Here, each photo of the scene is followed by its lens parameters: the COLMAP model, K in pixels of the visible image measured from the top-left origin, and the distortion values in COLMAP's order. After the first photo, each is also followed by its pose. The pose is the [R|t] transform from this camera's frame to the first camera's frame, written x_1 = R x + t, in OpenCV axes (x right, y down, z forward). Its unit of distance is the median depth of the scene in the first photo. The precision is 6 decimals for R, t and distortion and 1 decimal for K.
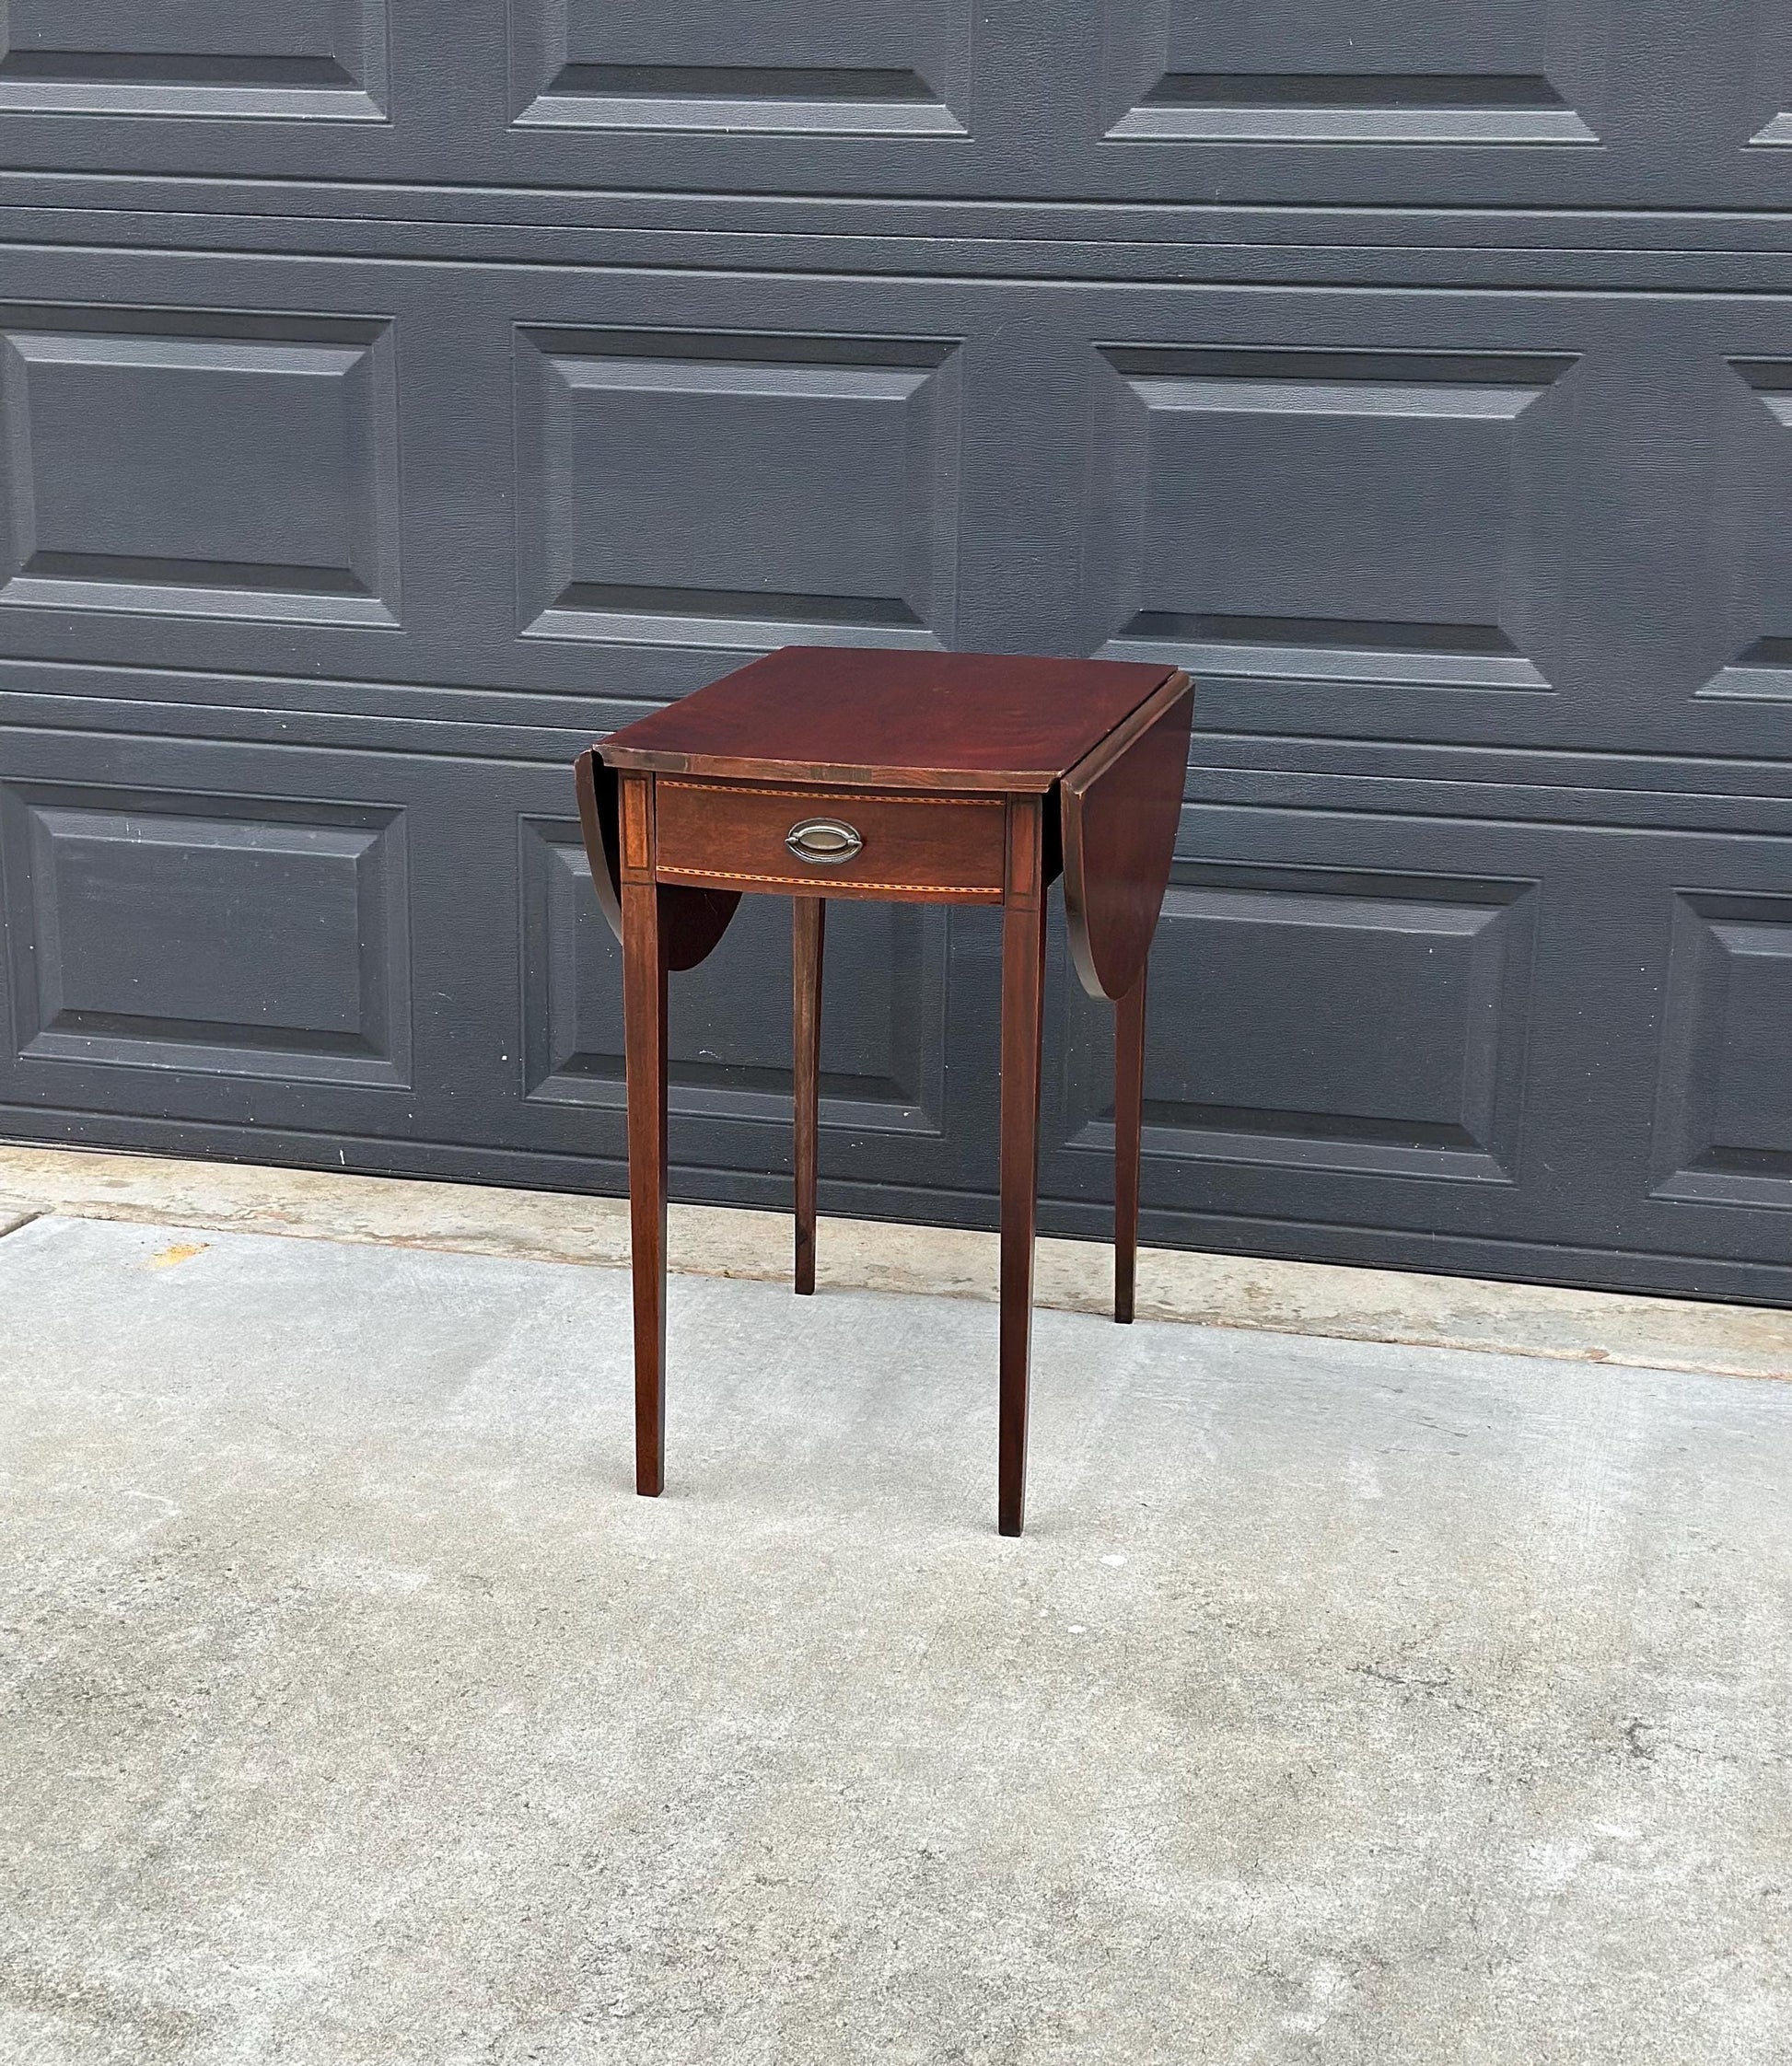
lens RADIAL K [[3331.3, 0, 902.7], [0, 3331.3, 1152.6], [0, 0, 1]] dist [0.158661, 0.000000]
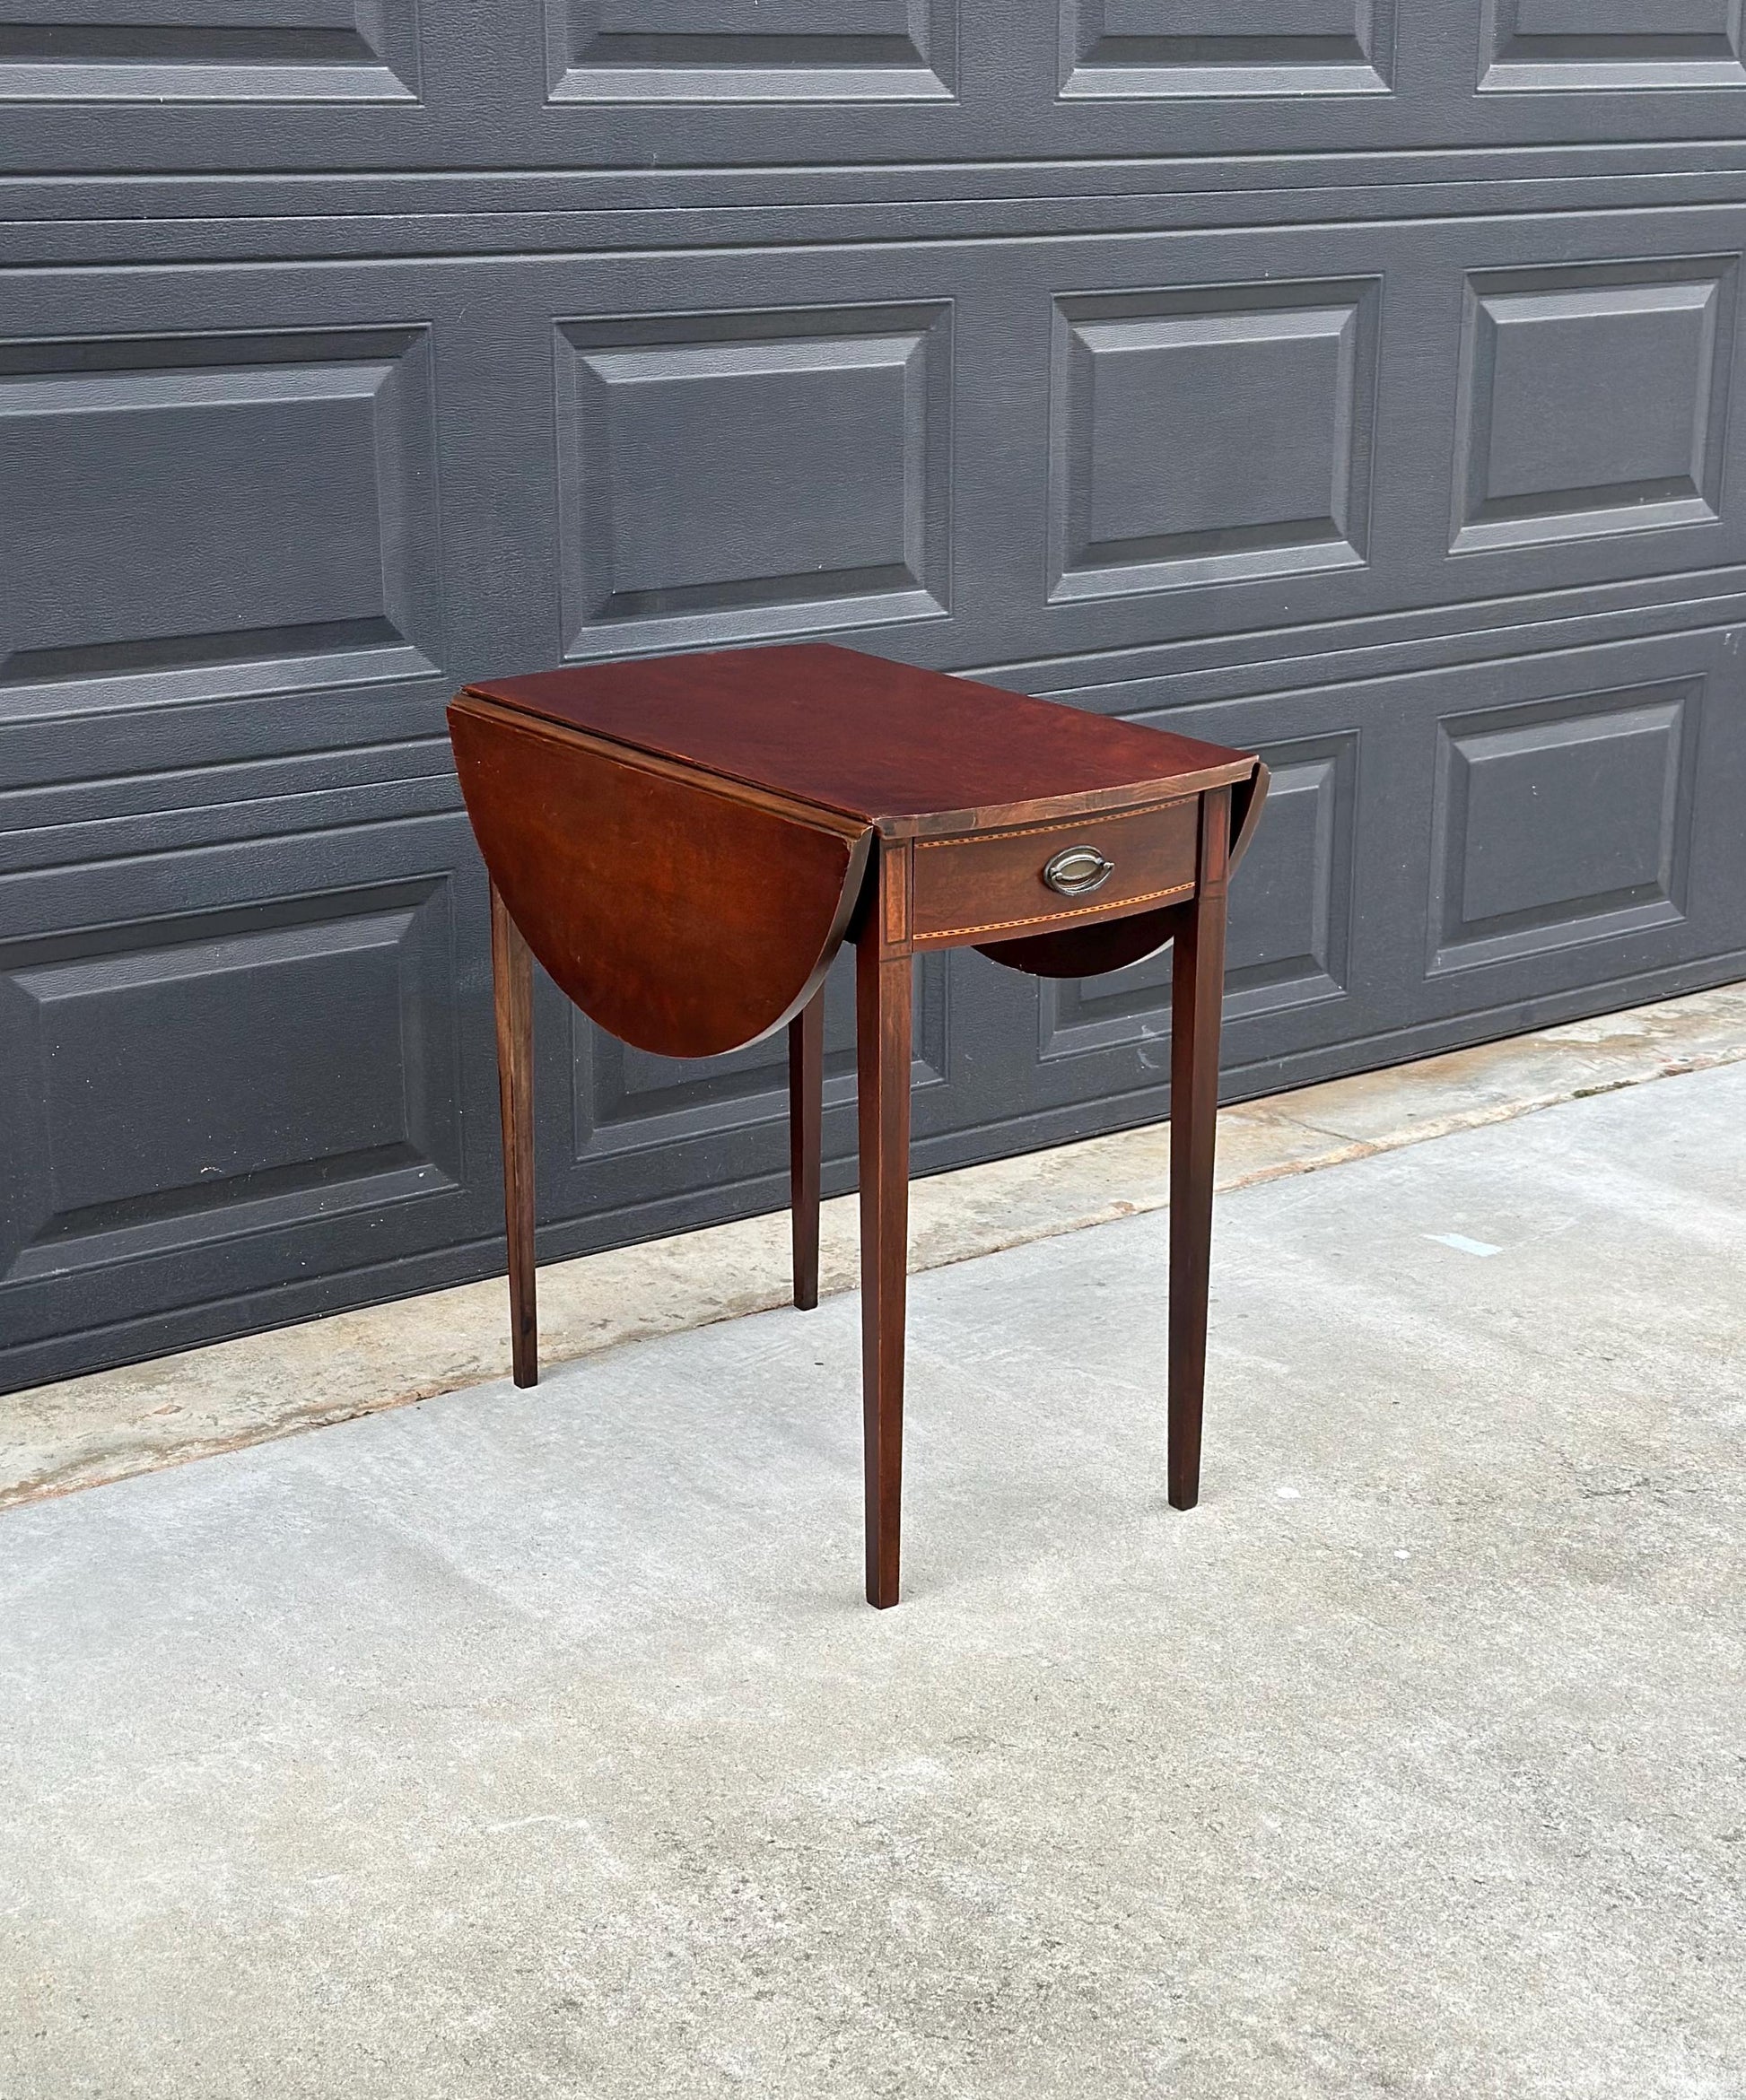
lens RADIAL K [[3311.6, 0, 856.5], [0, 3311.6, 1091.3], [0, 0, 1]] dist [0.150748, 0.000000]
pose [[0.643559, -0.246808, 0.724512, -0.620388], [0.219851, 0.966302, 0.133889, -0.139502], [-0.733143, 0.073119, 0.676133, 0.325020]]
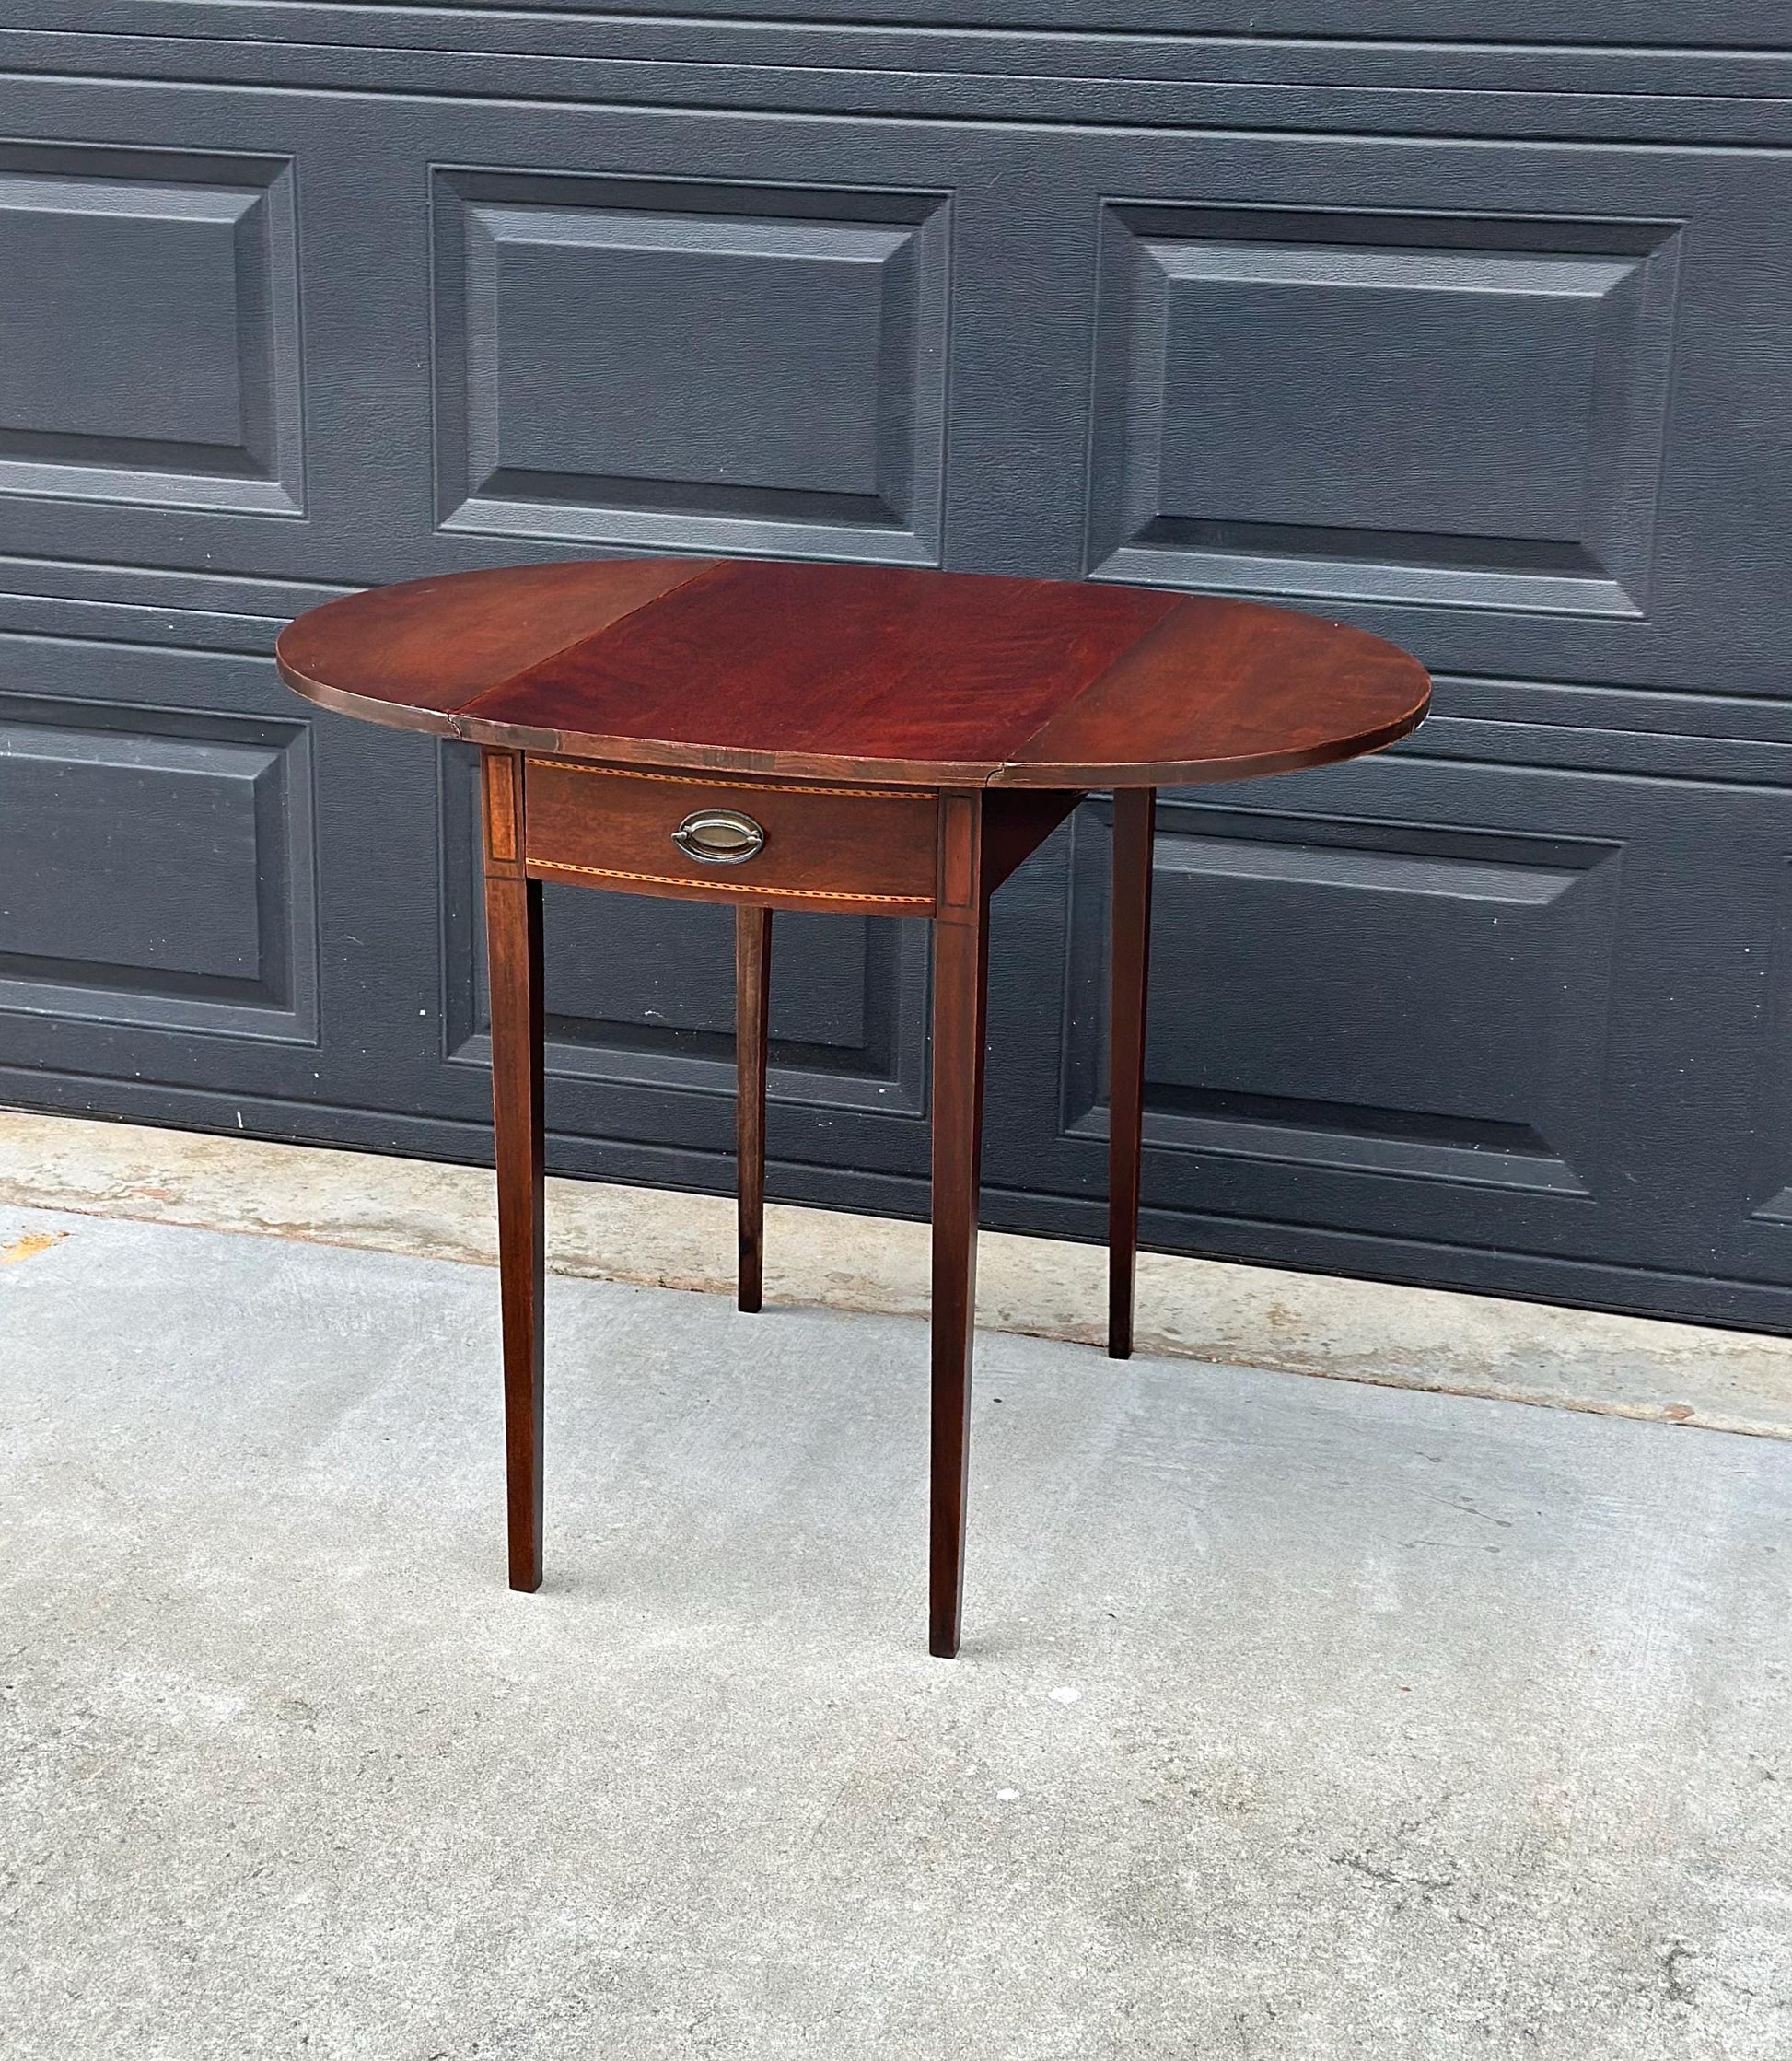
lens RADIAL K [[3579.4, 0, 878.5], [0, 3579.4, 1040.2], [0, 0, 1]] dist [0.145963, 0.000000]
pose [[0.998746, 0.017341, -0.046960, 0.046743], [-0.015972, 0.999441, 0.029356, -0.055924], [0.047442, -0.028569, 0.998465, 0.088420]]
